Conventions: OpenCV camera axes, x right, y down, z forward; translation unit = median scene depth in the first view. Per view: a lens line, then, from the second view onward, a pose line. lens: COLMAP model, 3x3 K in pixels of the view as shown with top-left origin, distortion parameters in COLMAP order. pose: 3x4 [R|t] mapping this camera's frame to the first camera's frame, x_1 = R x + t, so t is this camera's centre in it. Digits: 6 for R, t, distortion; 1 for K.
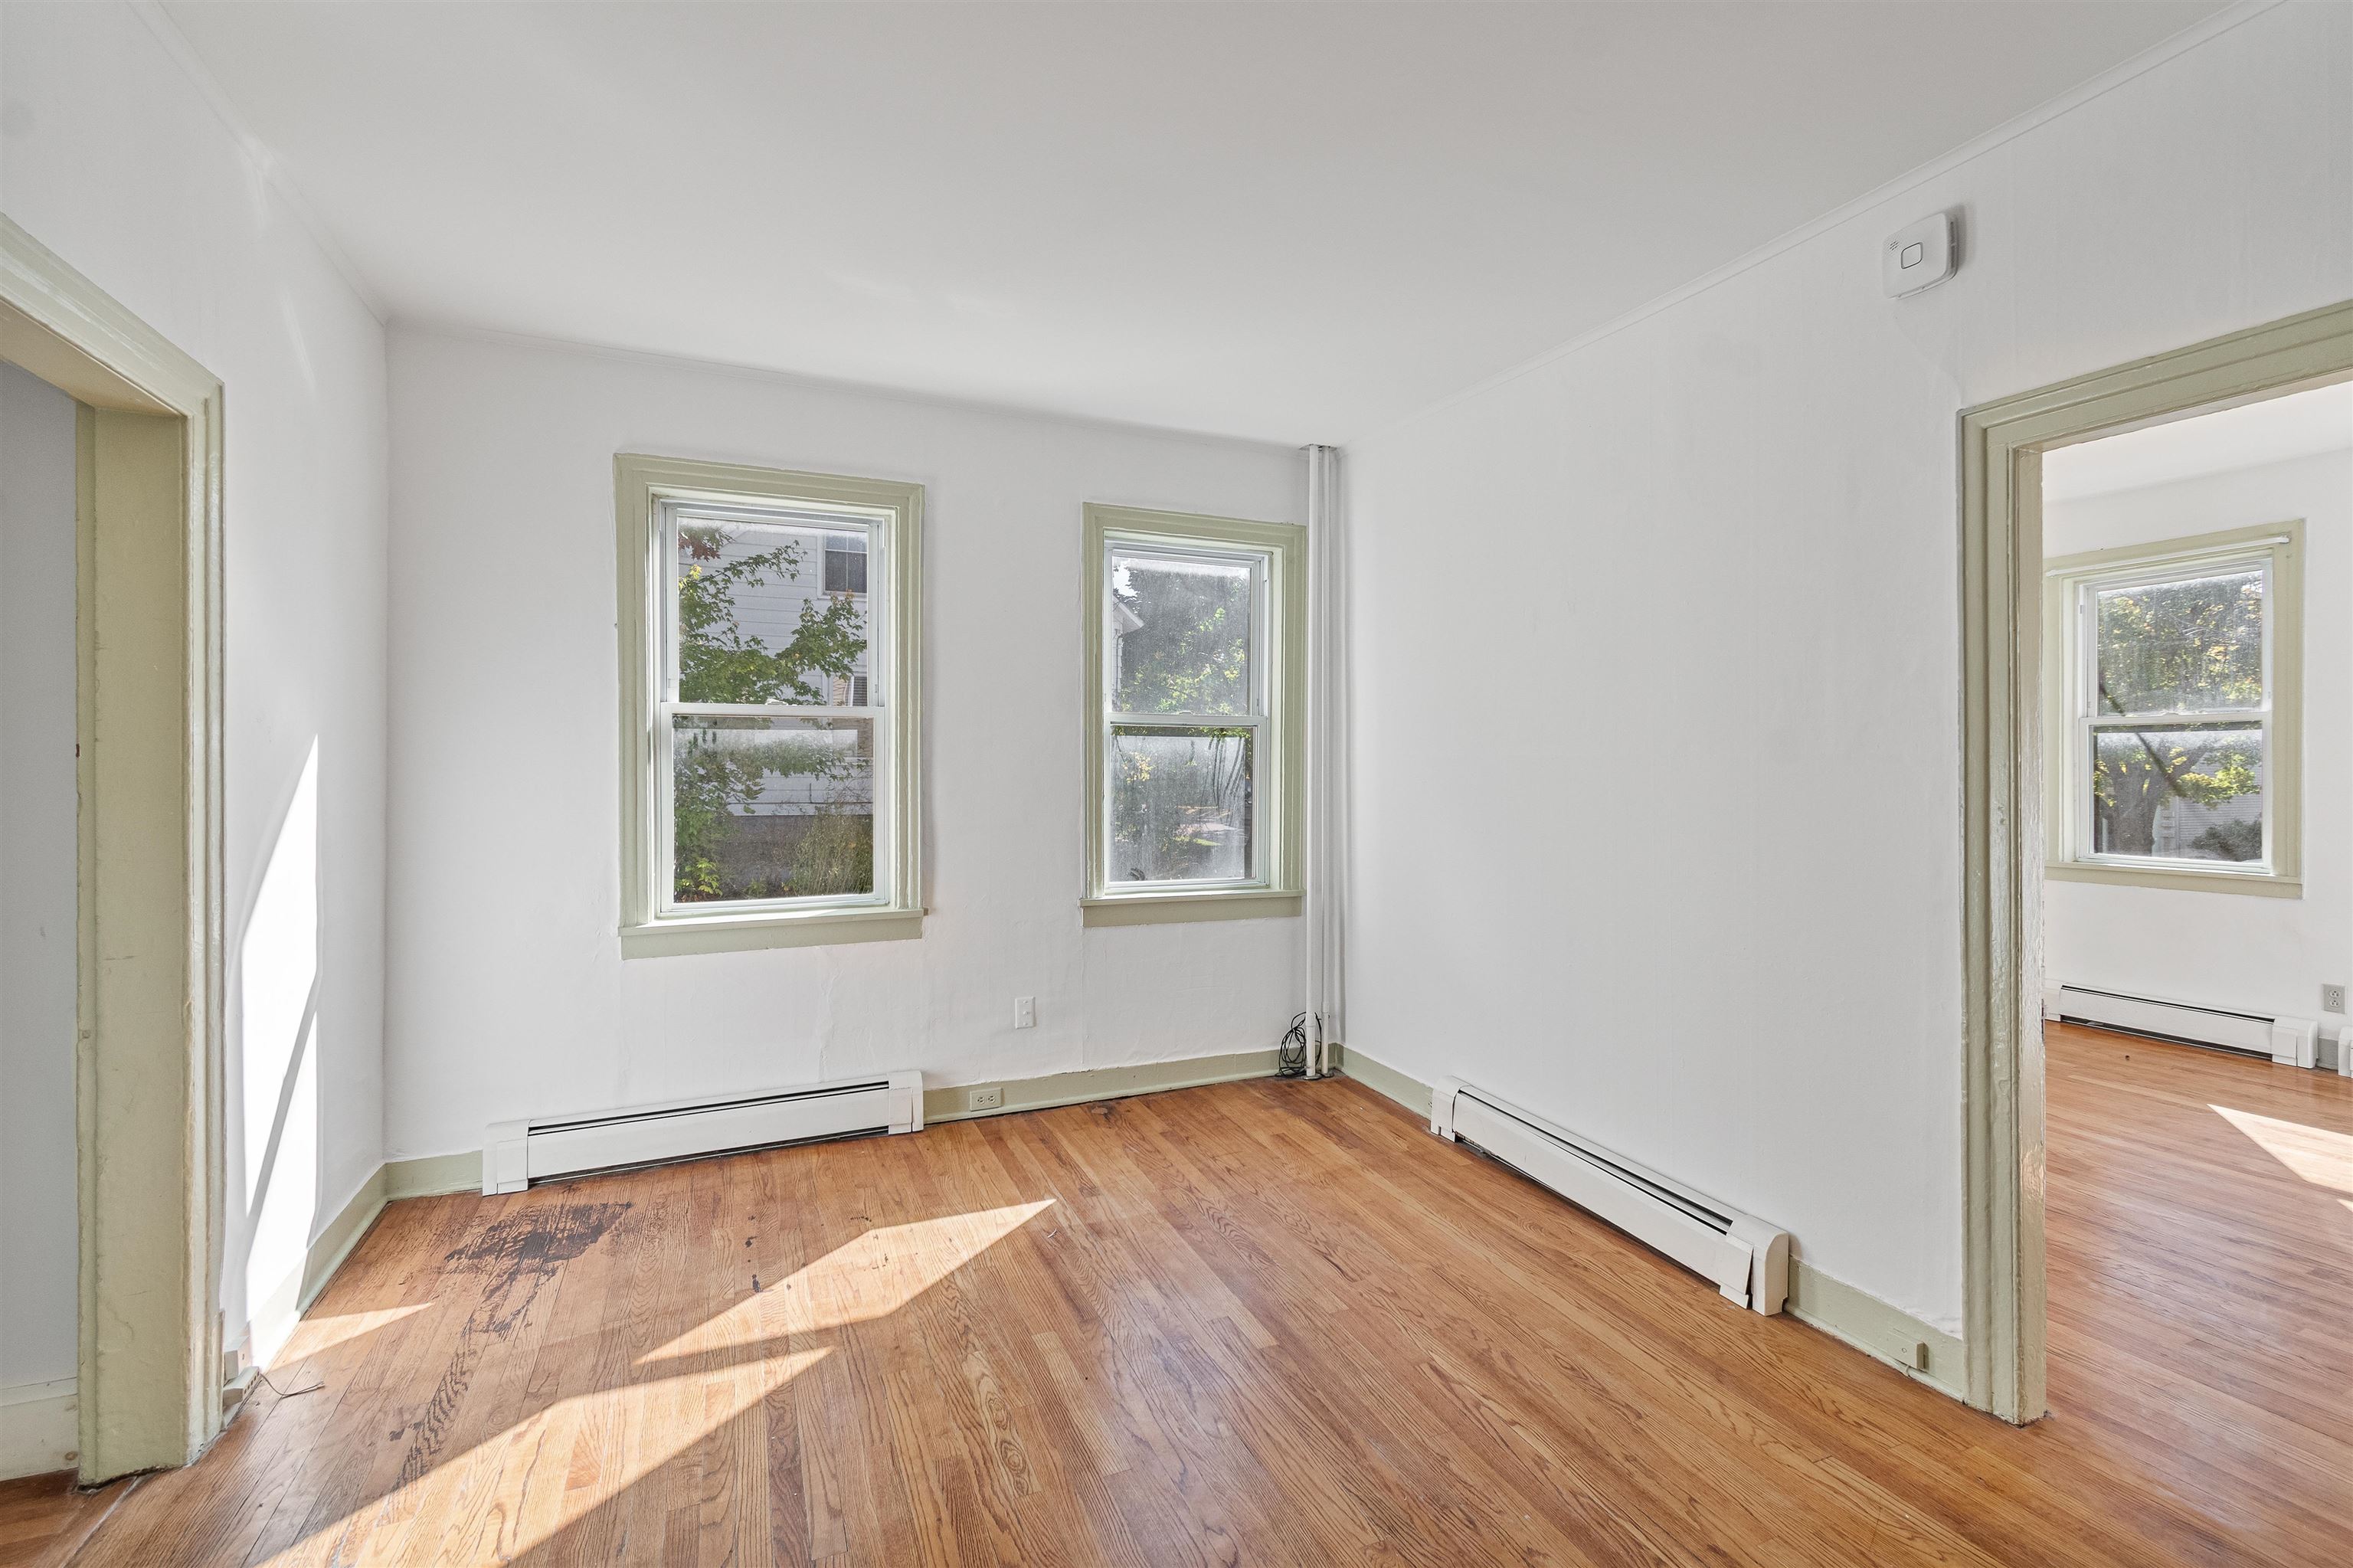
lens RADIAL K [[1017.3, 0, 1175.3], [0, 1017.3, 756.3], [0, 0, 1]] dist [-0.000034, -0.000880]
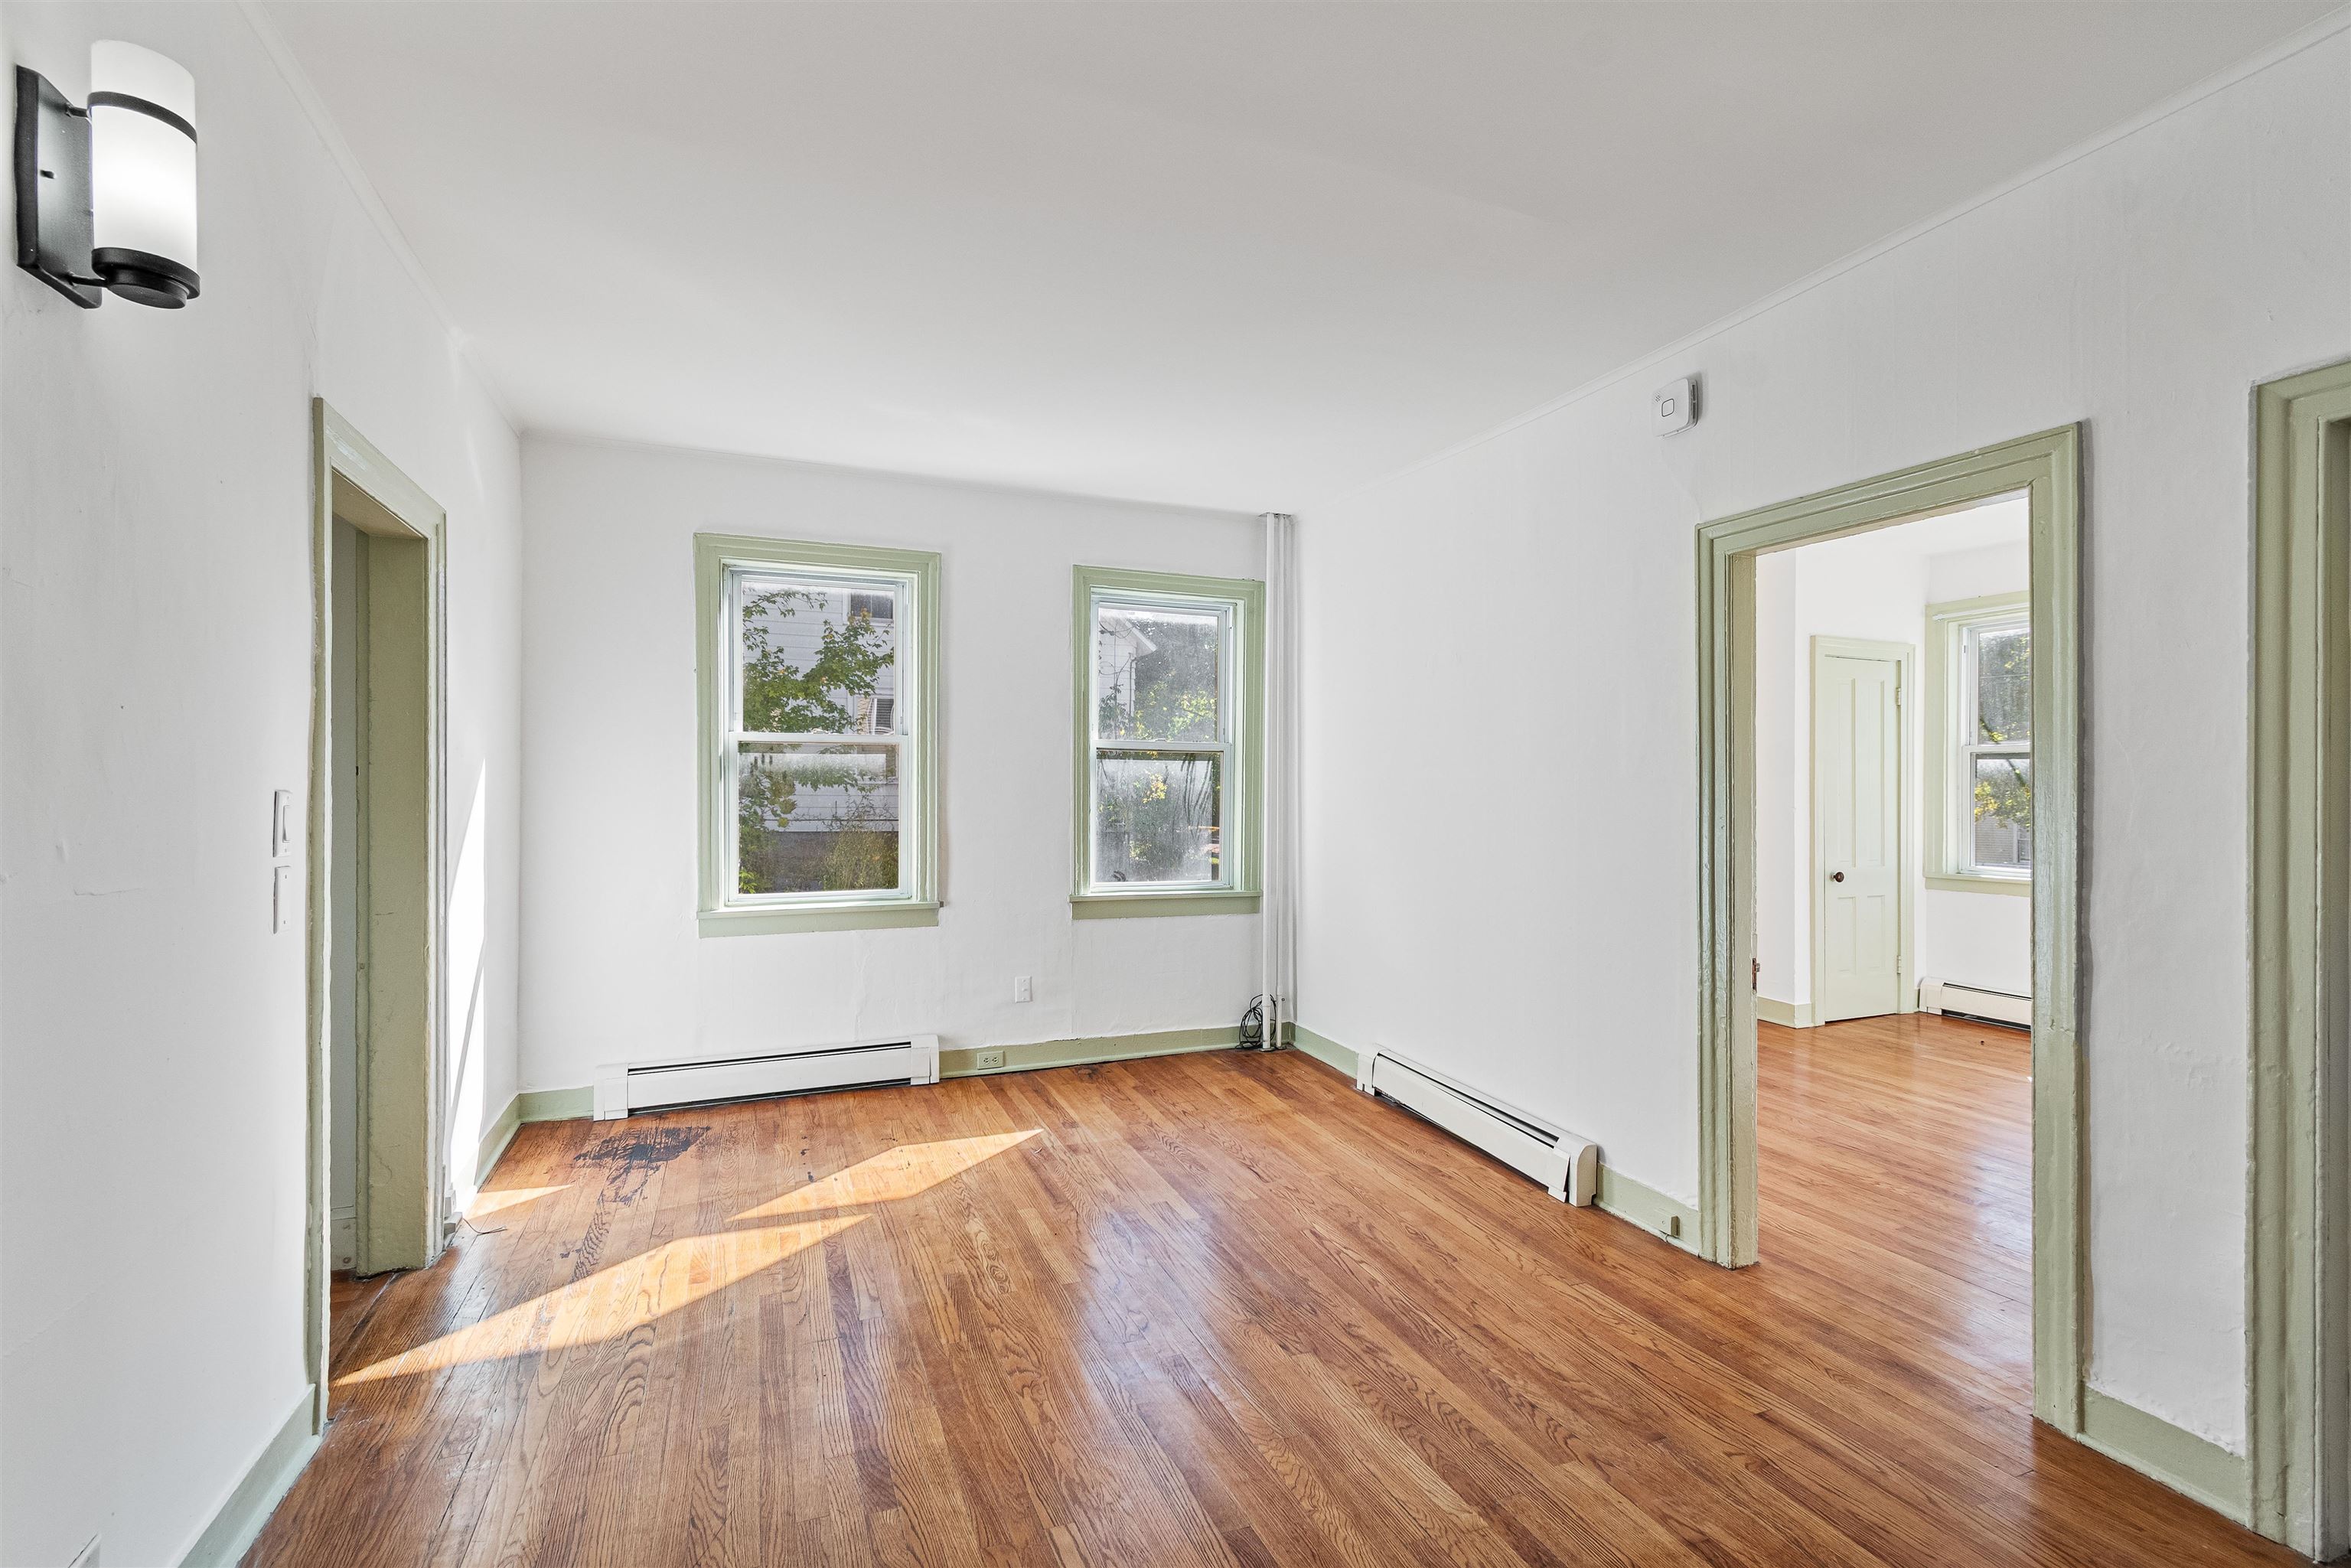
lens RADIAL K [[1044.8, 0, 1175.5], [0, 1044.8, 784.0], [0, 0, 1]] dist [0.000945, -0.000455]
pose [[0.999664, 0.003985, -0.025623, 0.086774], [-0.003803, 0.999967, 0.007151, -0.000989], [0.025651, -0.007051, 0.999646, -0.316797]]
